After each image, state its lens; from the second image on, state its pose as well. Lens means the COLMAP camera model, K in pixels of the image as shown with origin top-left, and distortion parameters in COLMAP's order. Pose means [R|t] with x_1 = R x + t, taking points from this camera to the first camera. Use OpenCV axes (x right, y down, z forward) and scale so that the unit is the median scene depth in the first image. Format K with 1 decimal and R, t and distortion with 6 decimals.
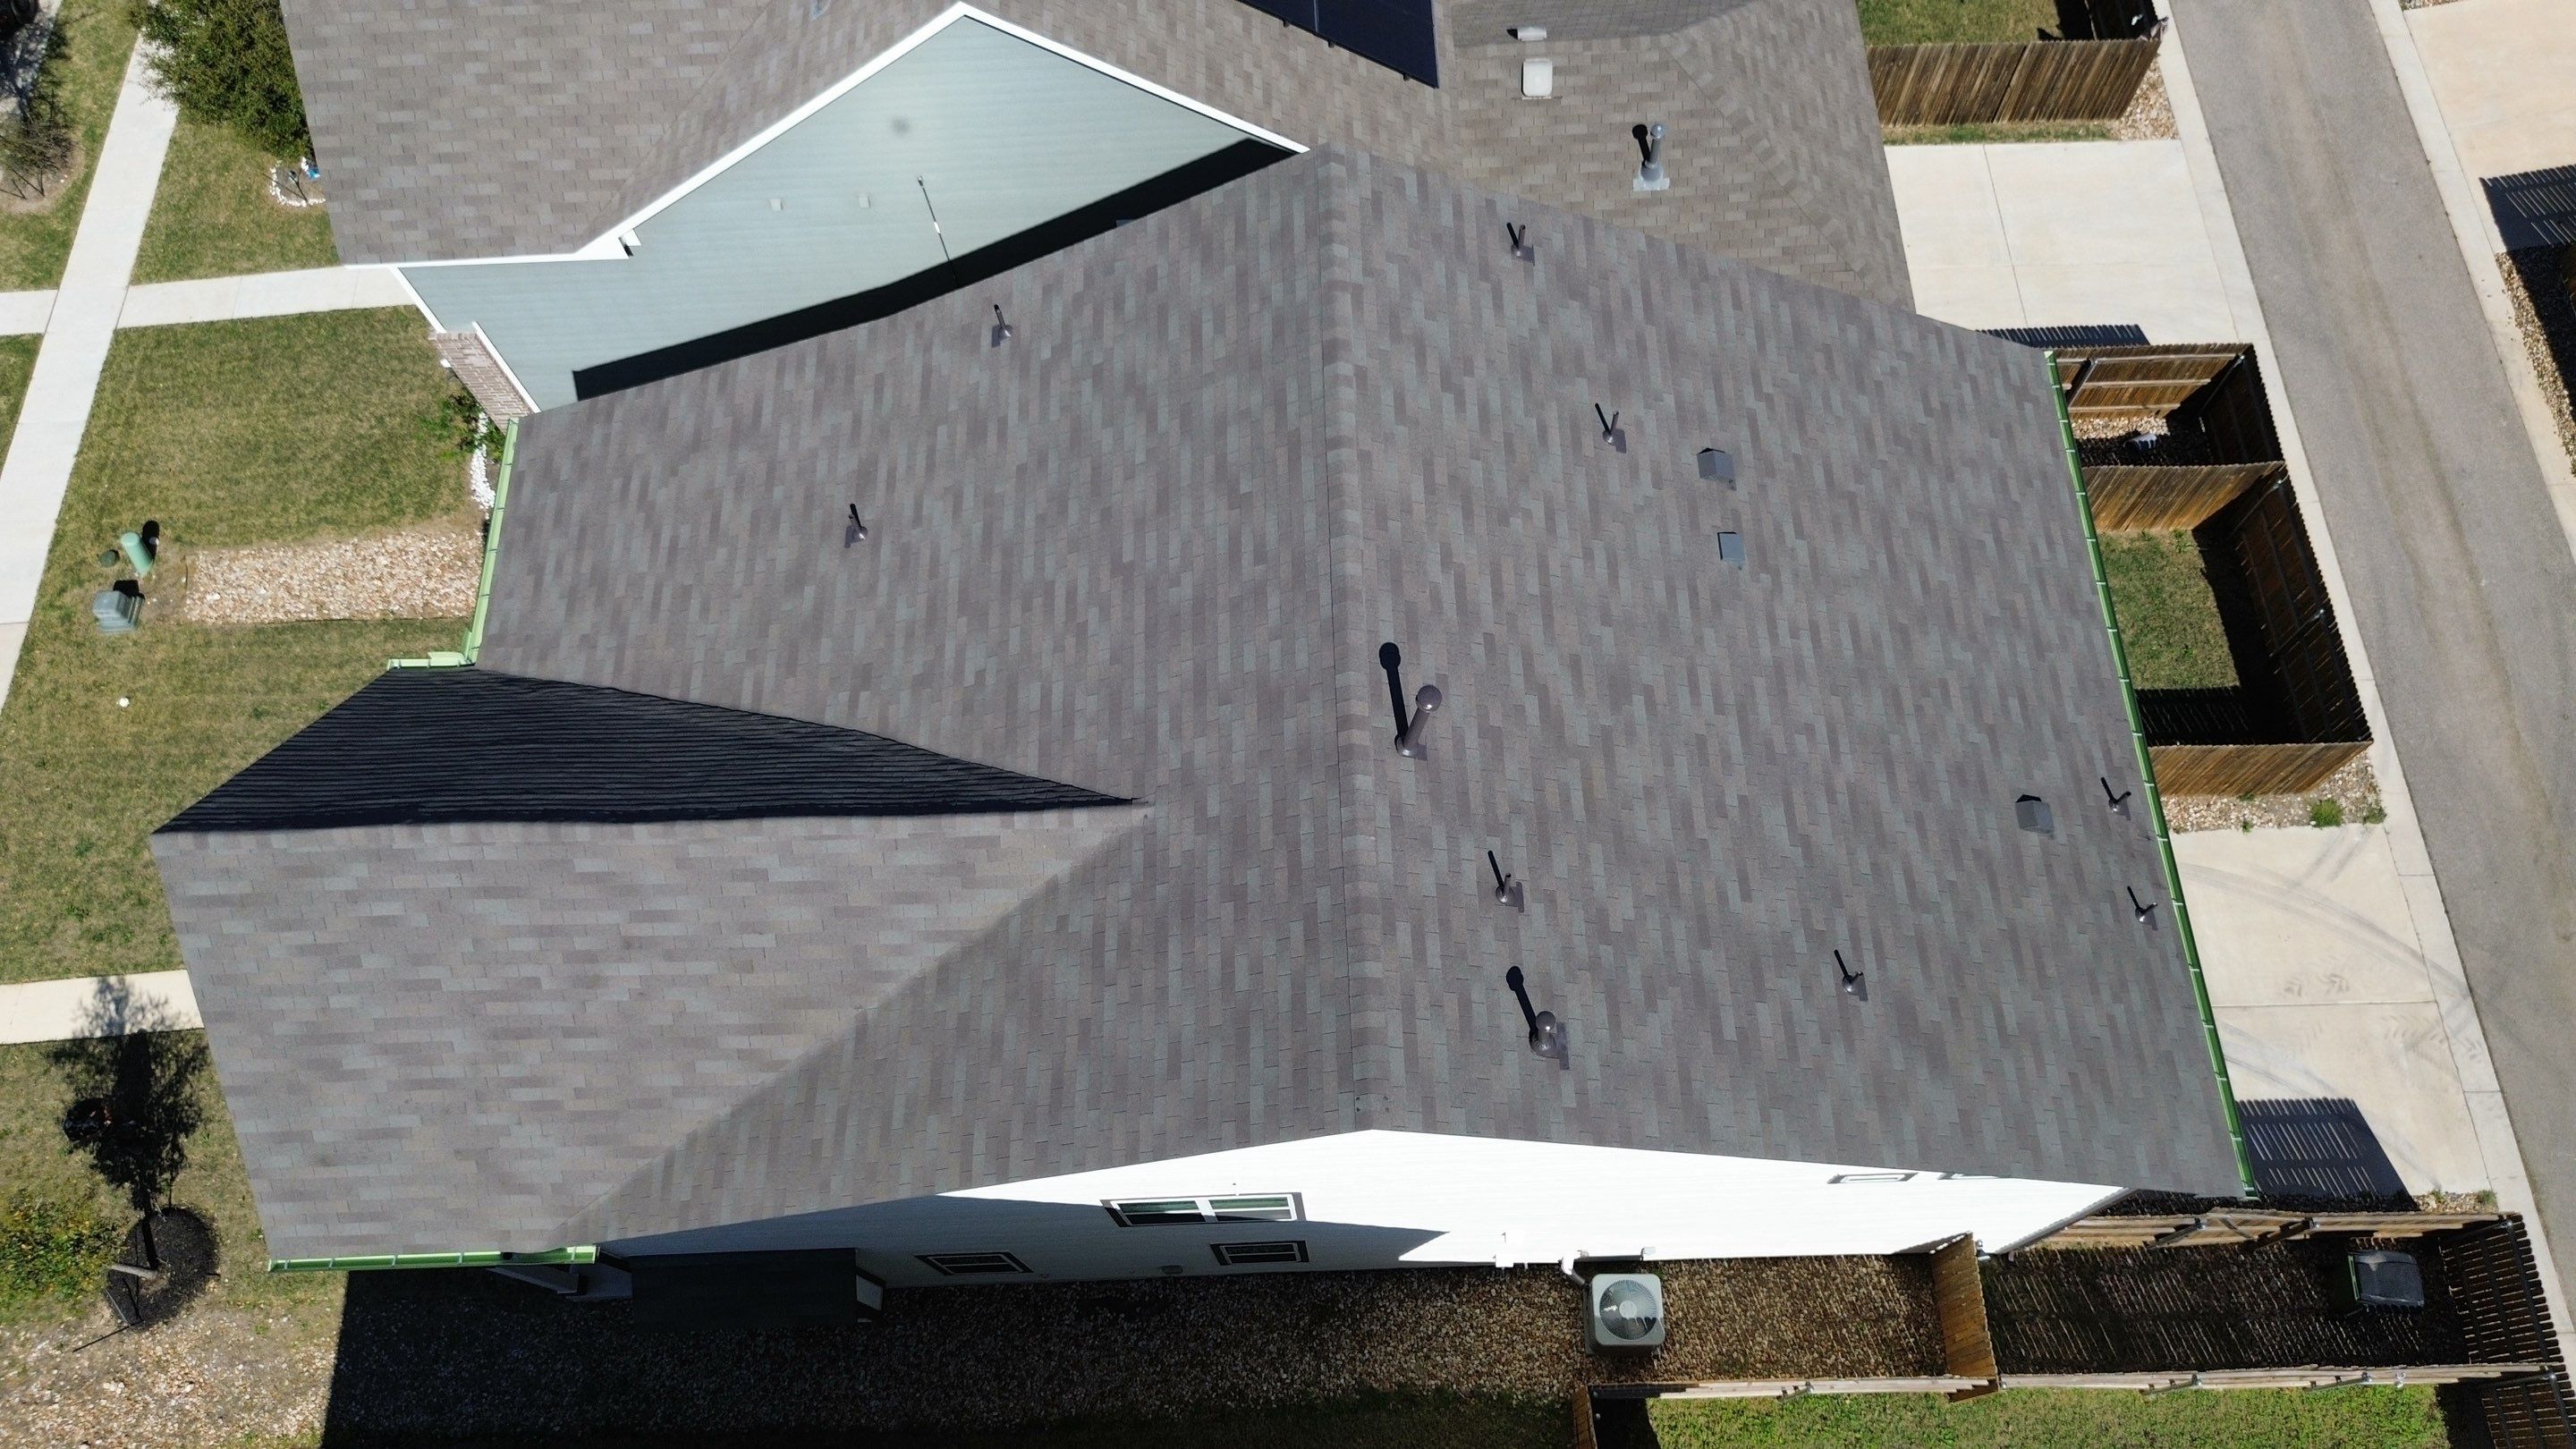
lens RADIAL K [[1810.1, 0, 1287.8], [0, 1810.1, 718.3], [0, 0, 1]] dist [0.083088, -0.090262]
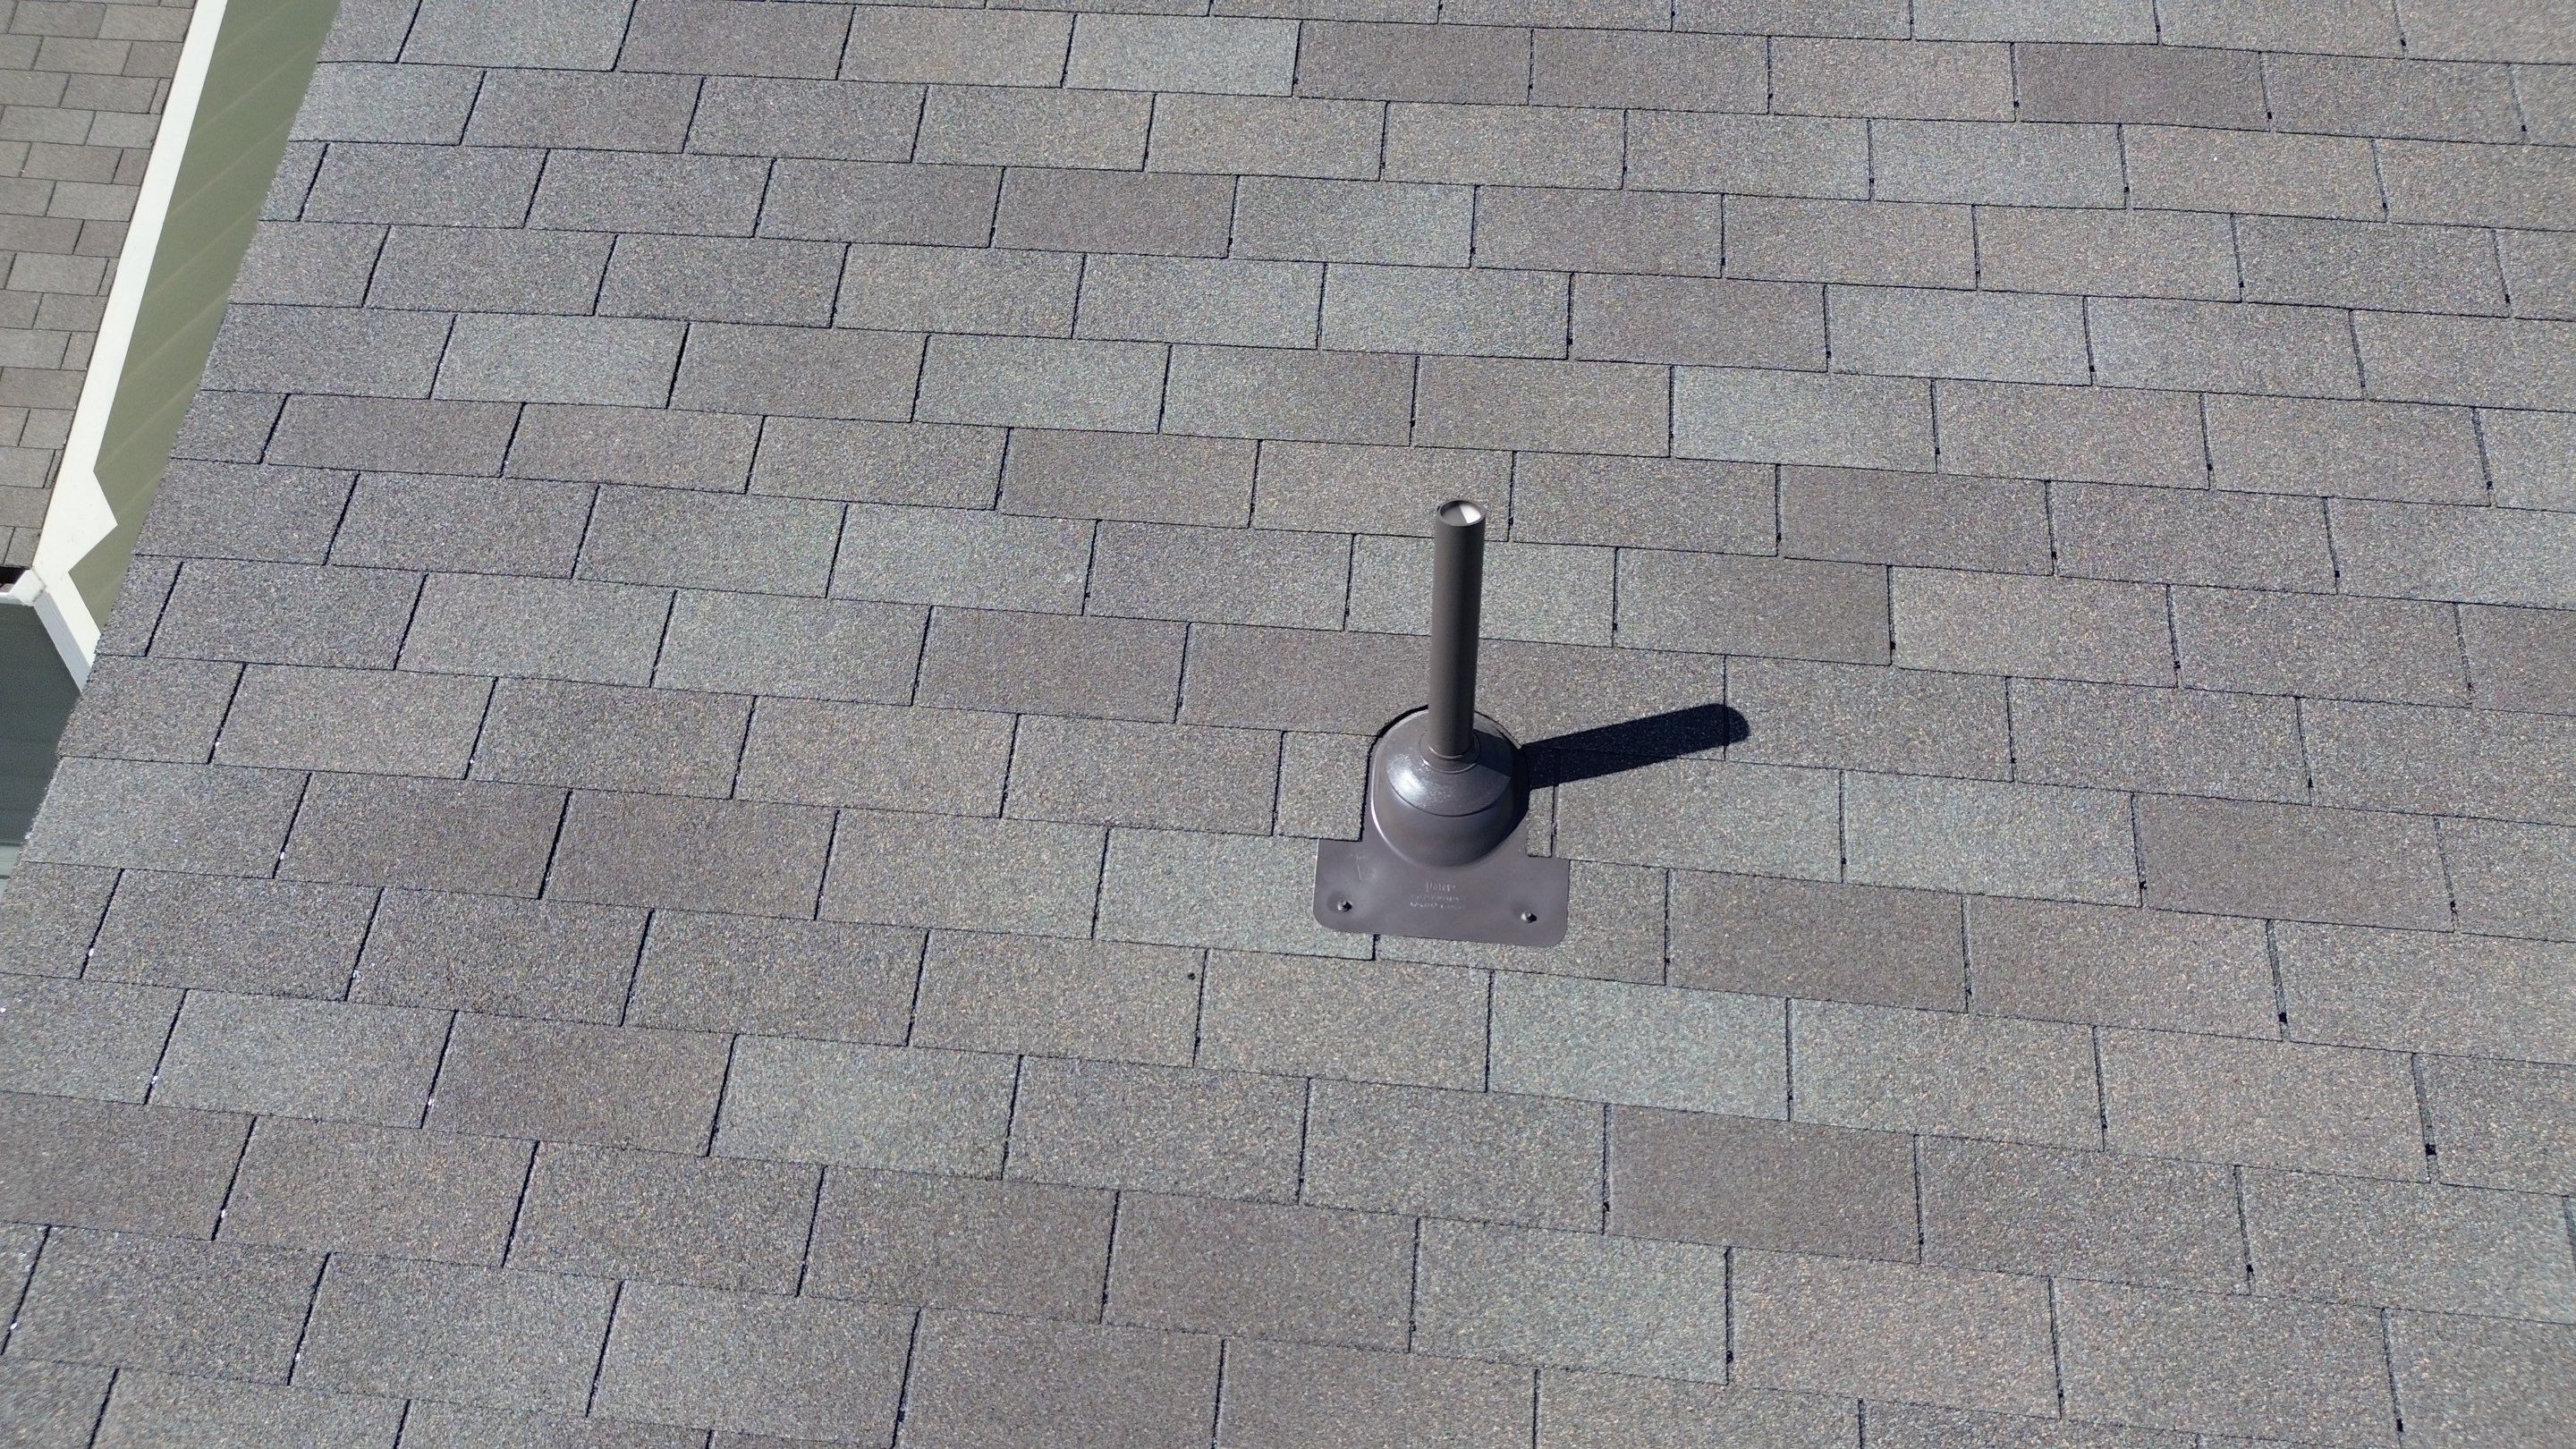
lens RADIAL K [[1810.1, 0, 1287.8], [0, 1810.1, 718.3], [0, 0, 1]] dist [0.083088, -0.090262]
pose [[-0.125273, 0.678017, -0.724293, 0.322316], [-0.898602, 0.231880, 0.372486, 0.088899], [0.420501, 0.697513, 0.580219, 0.750275]]
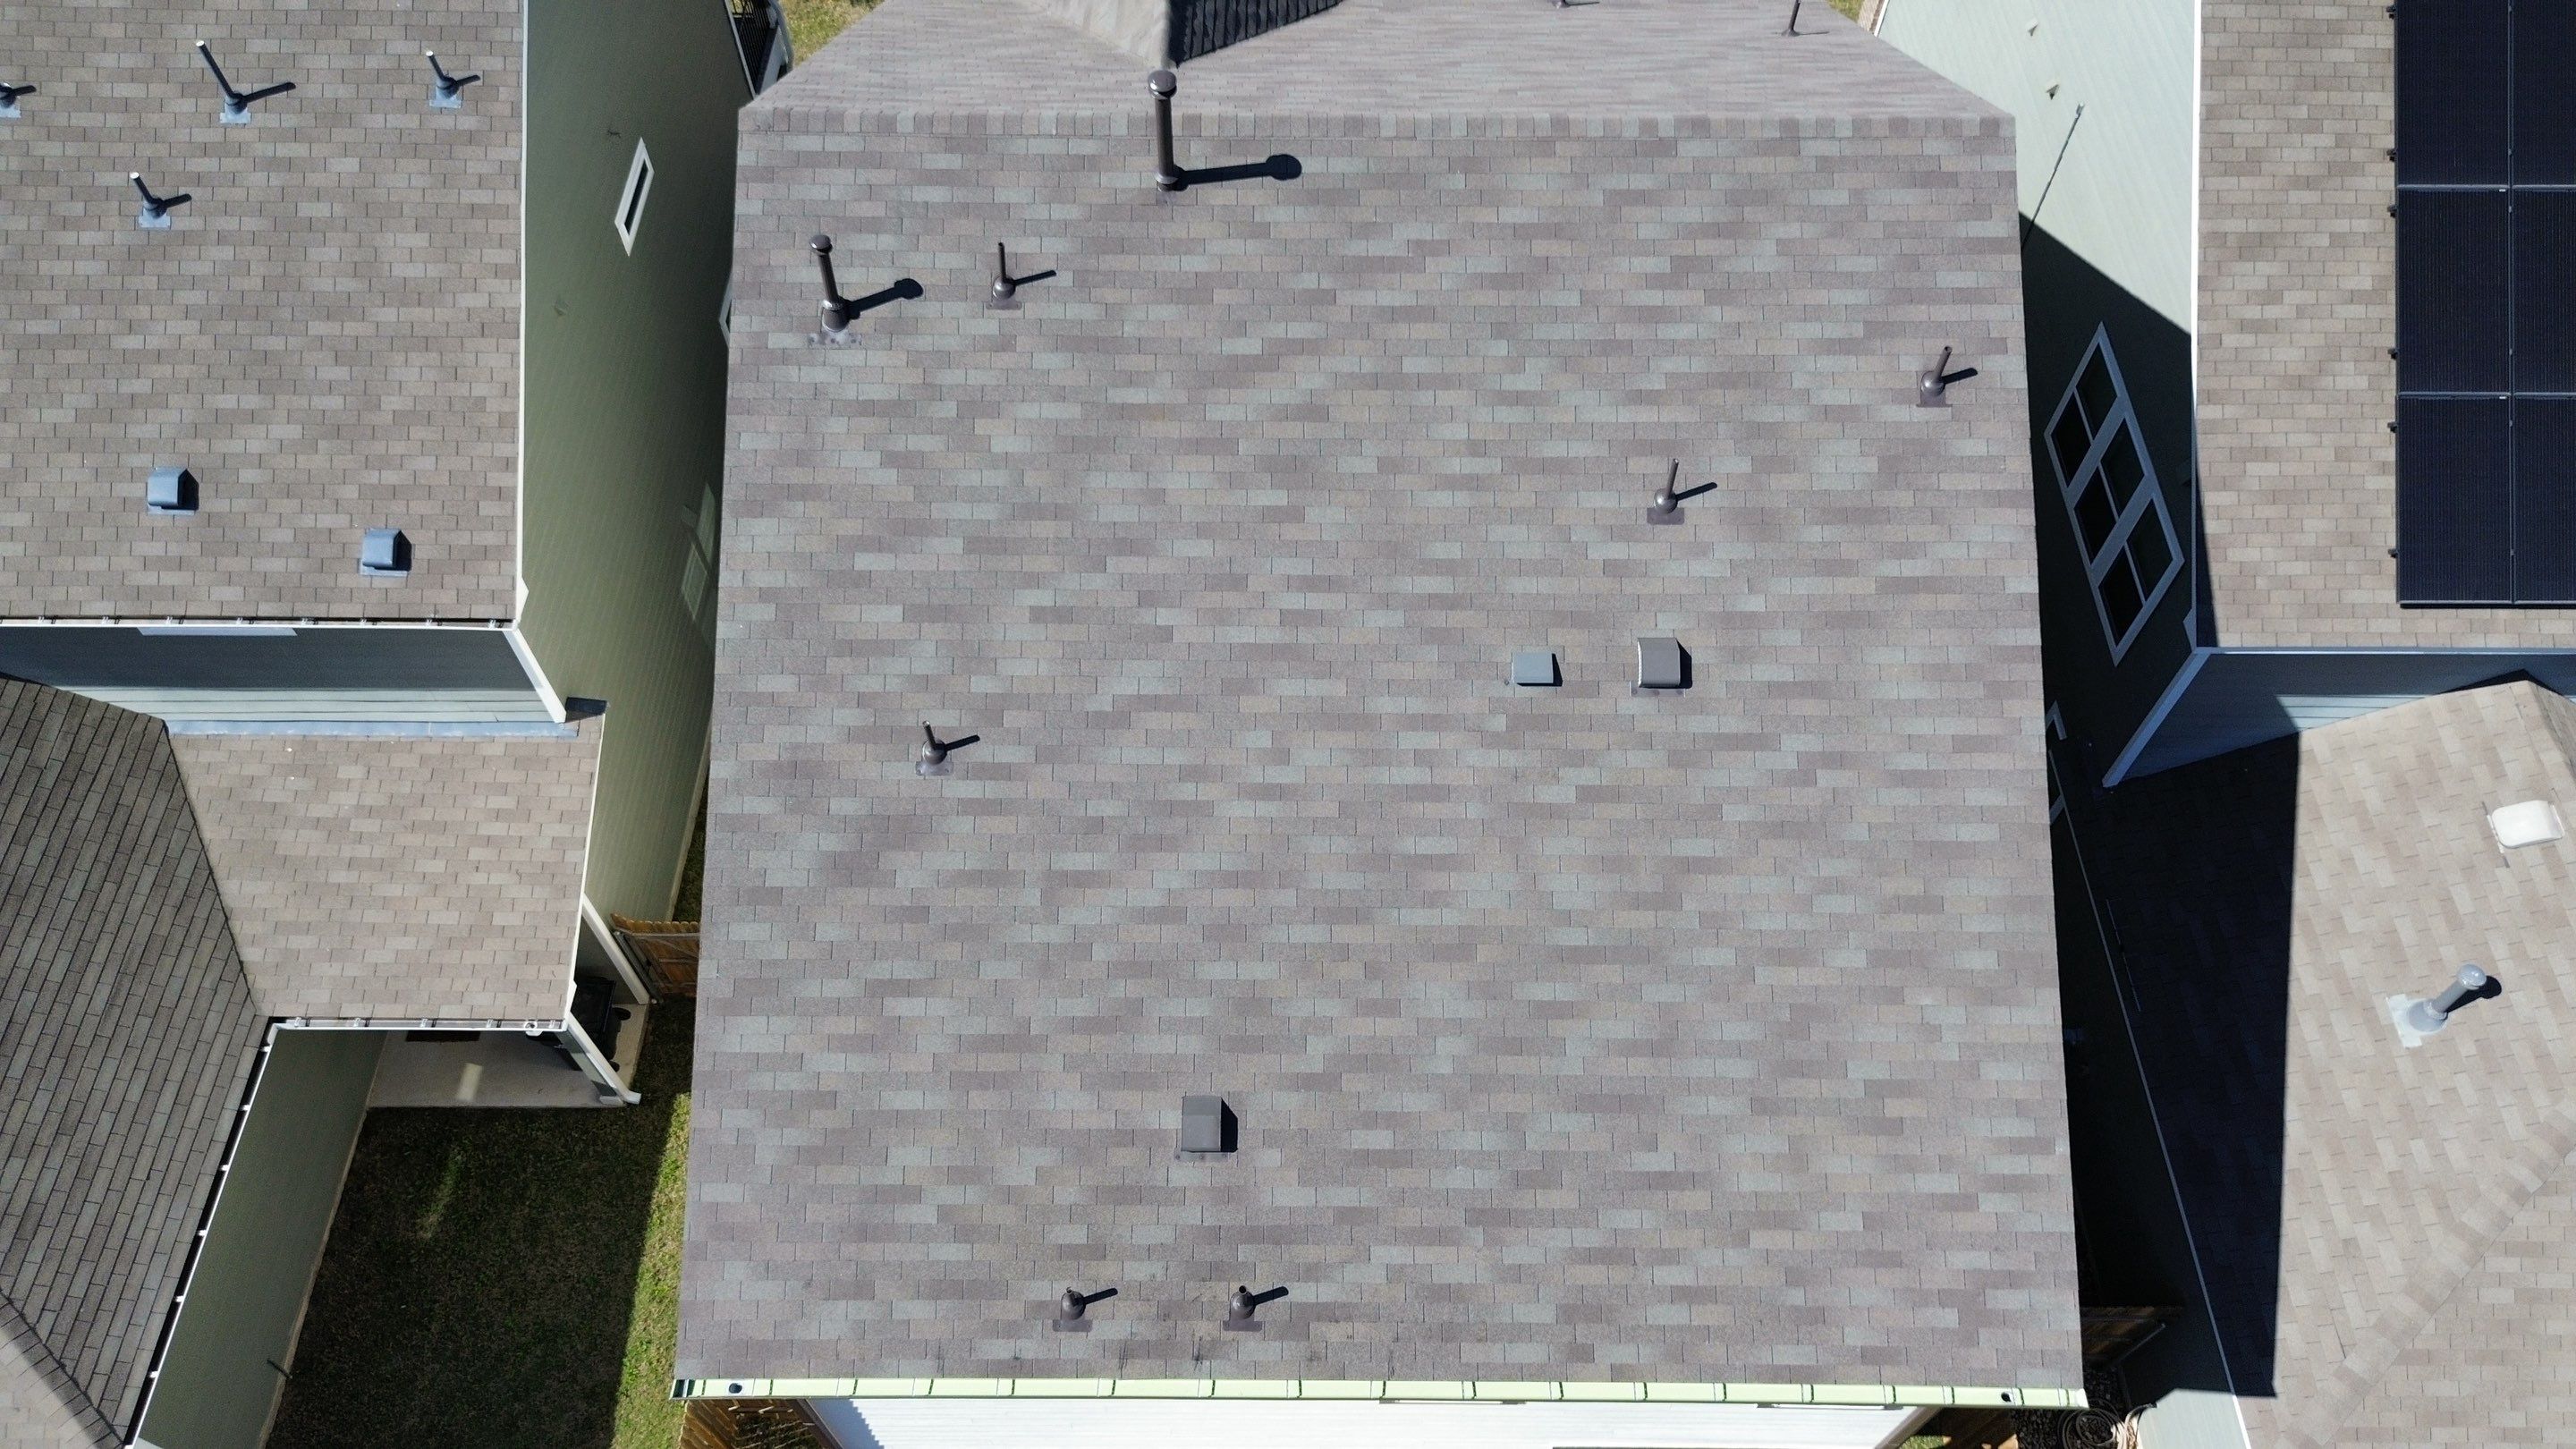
lens RADIAL K [[1810.1, 0, 1287.8], [0, 1810.1, 718.3], [0, 0, 1]] dist [0.083088, -0.090262]
pose [[-0.028119, 0.847909, -0.529395, 0.584826], [-0.912220, 0.194786, 0.360433, -0.236424], [0.408734, 0.493060, 0.768003, 0.356985]]
